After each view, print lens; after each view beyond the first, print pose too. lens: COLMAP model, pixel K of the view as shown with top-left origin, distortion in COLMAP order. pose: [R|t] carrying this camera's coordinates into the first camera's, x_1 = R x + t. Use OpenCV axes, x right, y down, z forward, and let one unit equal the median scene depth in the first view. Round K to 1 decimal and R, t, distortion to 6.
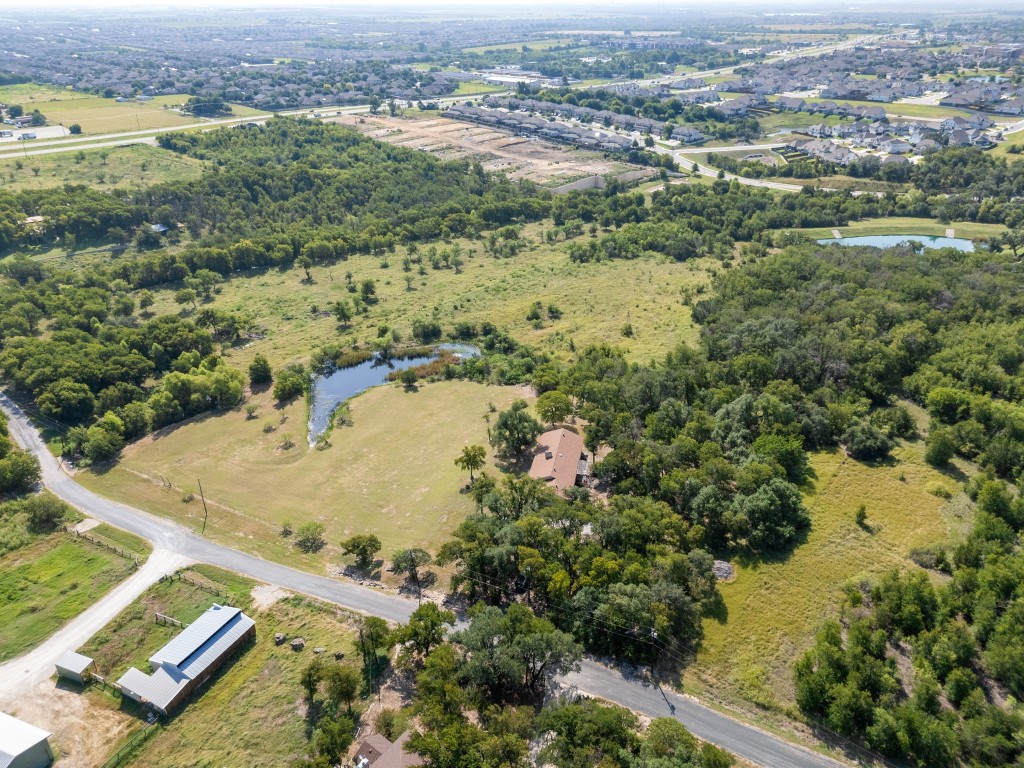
lens RADIAL K [[757.1, 0, 512.0], [0, 757.1, 384.0], [0, 0, 1]] dist [0.060095, -0.053035]
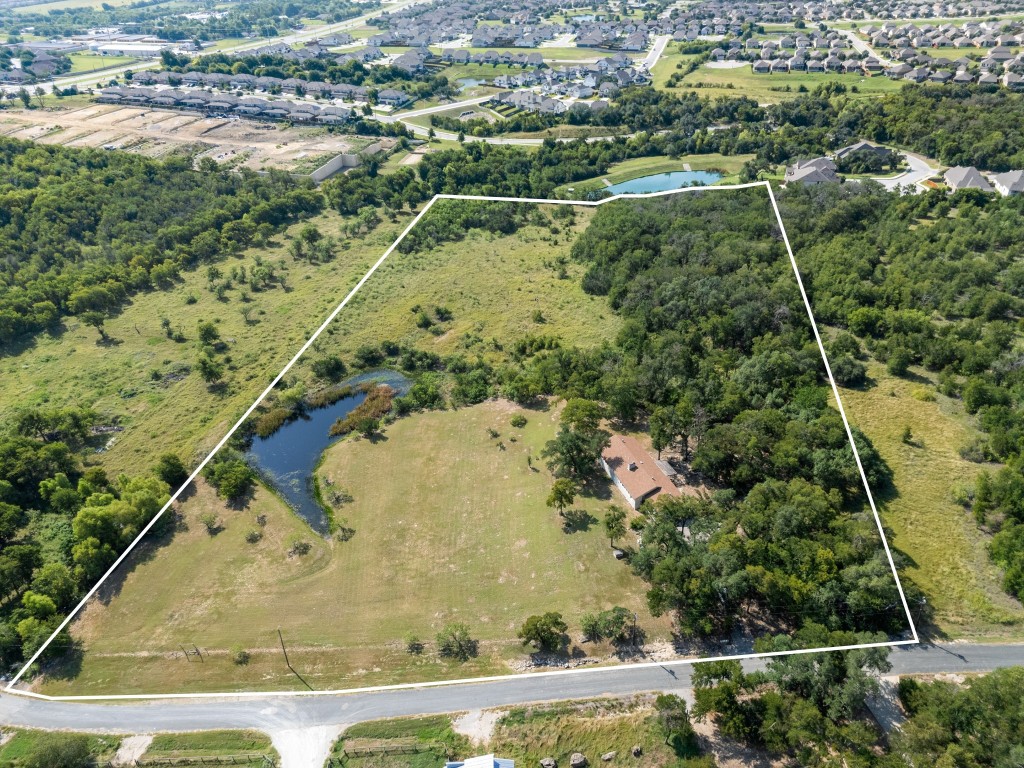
lens RADIAL K [[757.1, 0, 512.0], [0, 757.1, 384.0], [0, 0, 1]] dist [0.060095, -0.053035]
pose [[0.868795, -0.262069, 0.420137, -0.239859], [0.236175, 0.965049, 0.113586, -0.080104], [-0.435220, 0.000543, 0.900324, 0.091113]]
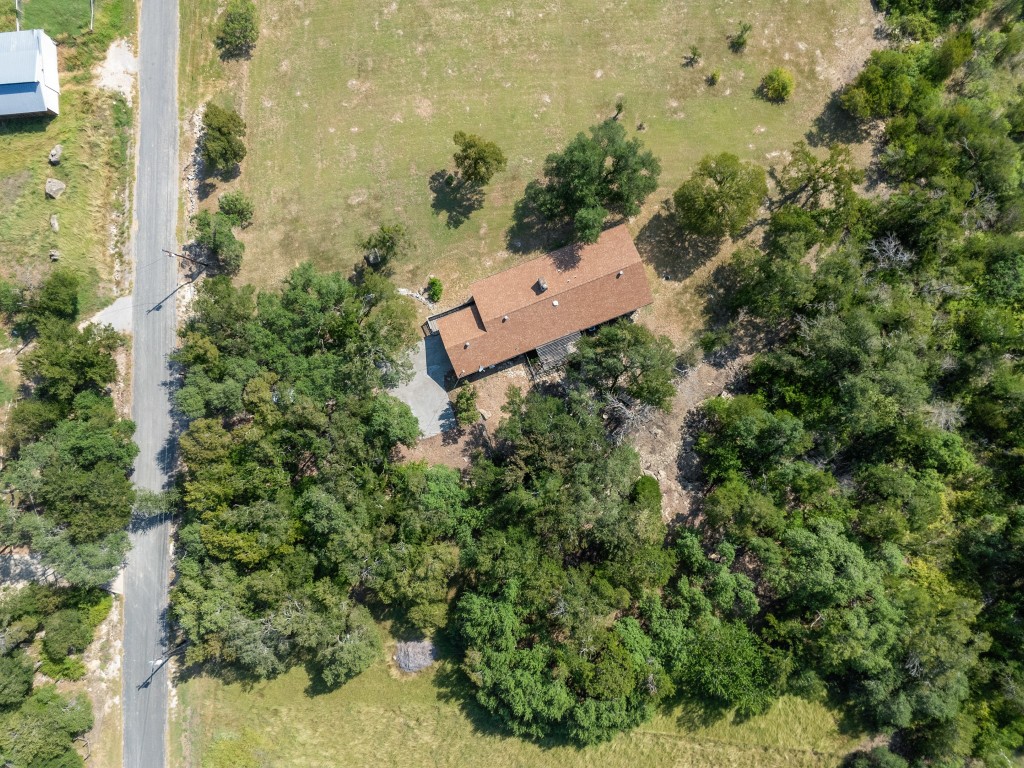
lens RADIAL K [[757.1, 0, 512.0], [0, 757.1, 384.0], [0, 0, 1]] dist [0.060095, -0.053035]
pose [[0.535606, 0.844468, 0.000321, 0.048783], [-0.384688, 0.243651, 0.890309, -0.180860], [0.751759, -0.476978, 0.455358, 0.356065]]
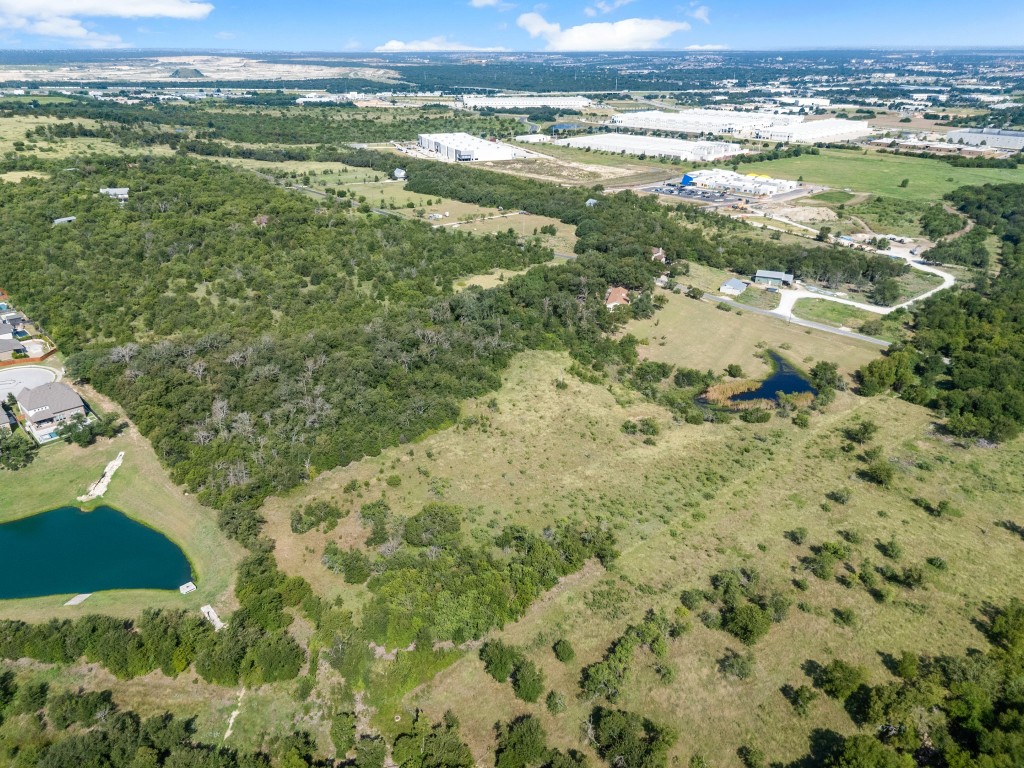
lens RADIAL K [[757.1, 0, 512.0], [0, 757.1, 384.0], [0, 0, 1]] dist [0.060095, -0.053035]
pose [[-0.998851, -0.010030, 0.046865, 0.130153], [0.030115, 0.629352, 0.776537, -0.711334], [-0.037283, 0.777056, -0.628327, 1.283177]]
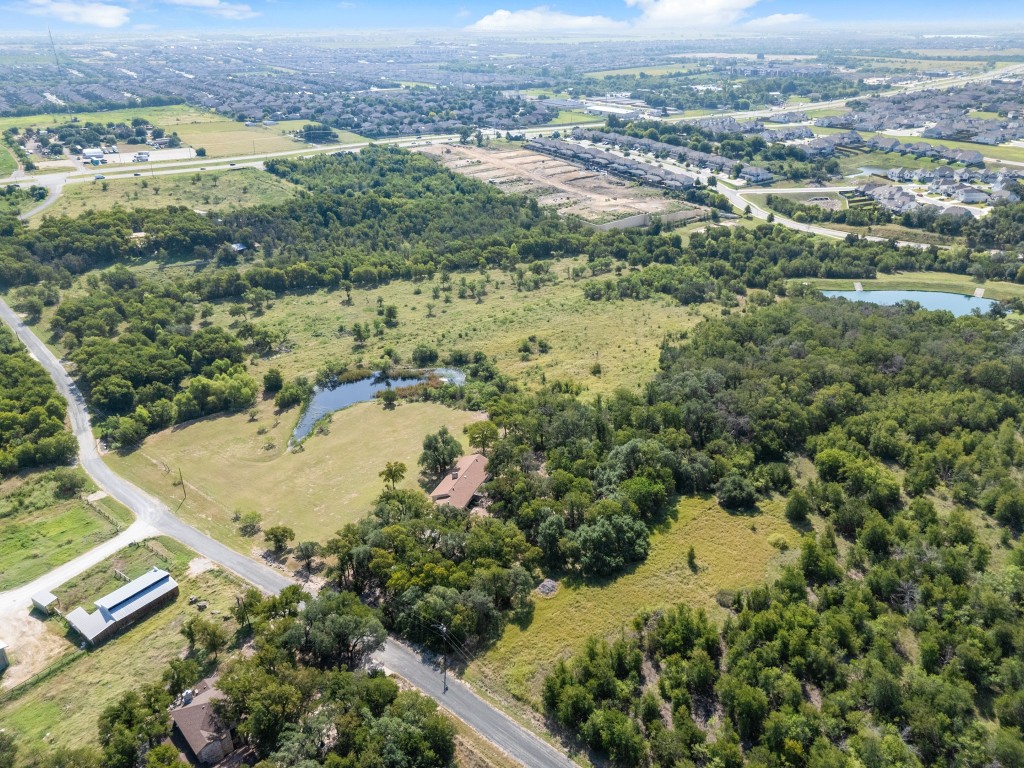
lens RADIAL K [[757.1, 0, 512.0], [0, 757.1, 384.0], [0, 0, 1]] dist [0.060095, -0.053035]
pose [[0.984115, 0.078778, -0.159097, 0.156457], [-0.081532, 0.996612, -0.010849, -0.020972], [0.157703, 0.023648, 0.987203, -0.070780]]
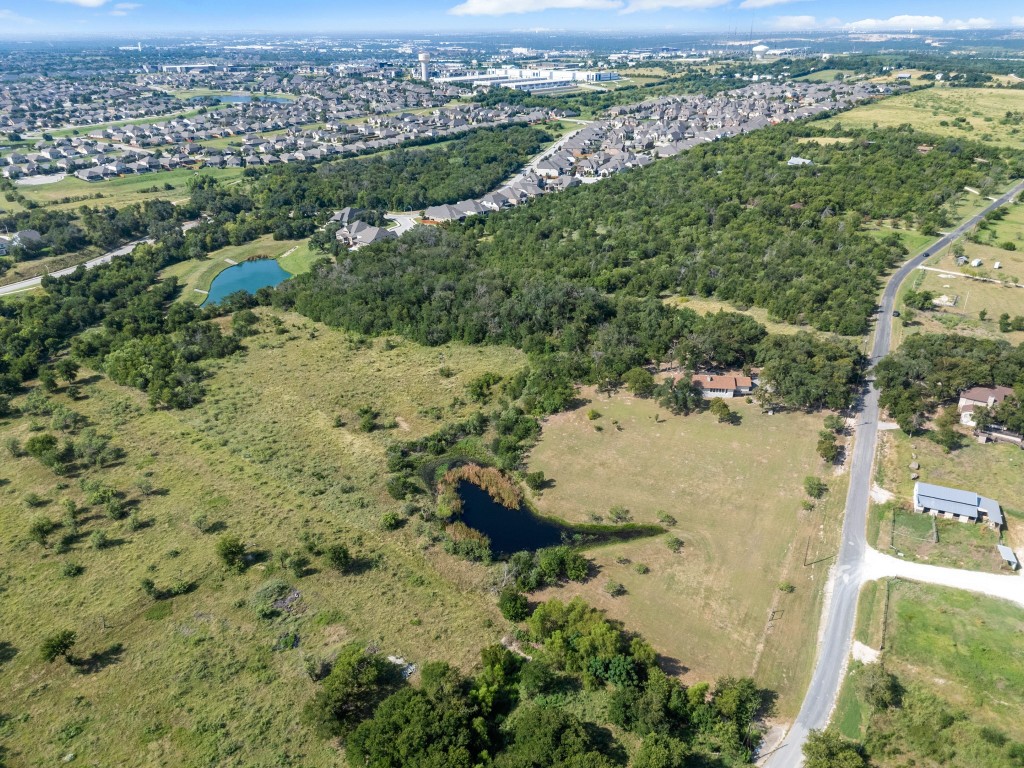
lens RADIAL K [[757.1, 0, 512.0], [0, 757.1, 384.0], [0, 0, 1]] dist [0.060095, -0.053035]
pose [[-0.081086, -0.421574, 0.903161, -0.651117], [0.456052, 0.790033, 0.409713, -0.351934], [-0.886252, 0.445110, 0.128199, 0.585326]]
